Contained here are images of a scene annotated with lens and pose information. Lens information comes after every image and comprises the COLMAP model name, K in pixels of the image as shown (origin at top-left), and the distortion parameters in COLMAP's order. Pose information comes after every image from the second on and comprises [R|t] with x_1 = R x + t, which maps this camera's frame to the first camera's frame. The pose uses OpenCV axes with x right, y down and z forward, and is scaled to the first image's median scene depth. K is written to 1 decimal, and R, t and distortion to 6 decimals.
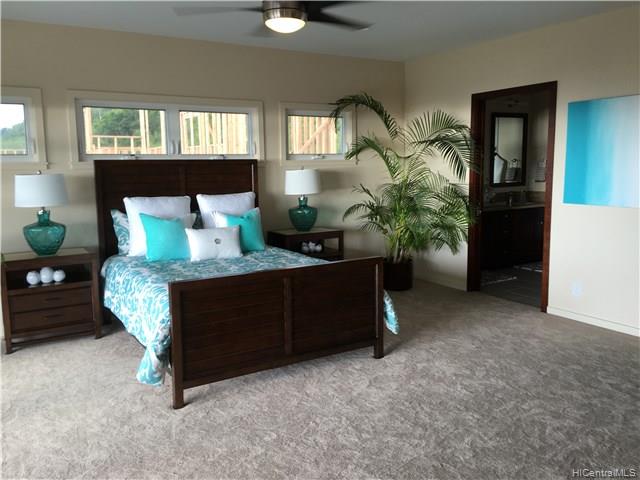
lens RADIAL K [[548.6, 0, 317.8], [0, 548.6, 237.7], [0, 0, 1]] dist [0.078205, -0.088313]
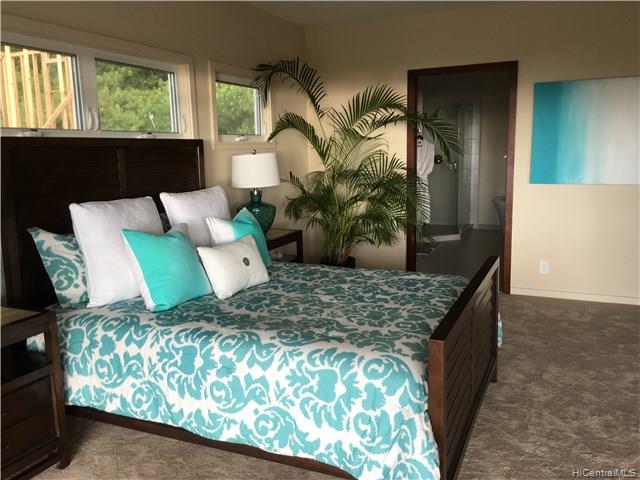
lens RADIAL K [[548.6, 0, 317.8], [0, 548.6, 237.7], [0, 0, 1]] dist [0.078205, -0.088313]
pose [[0.823827, -0.094301, 0.558942, -0.448594], [0.085108, 0.995465, 0.042507, -0.040334], [-0.560416, 0.012552, 0.828116, 0.384148]]
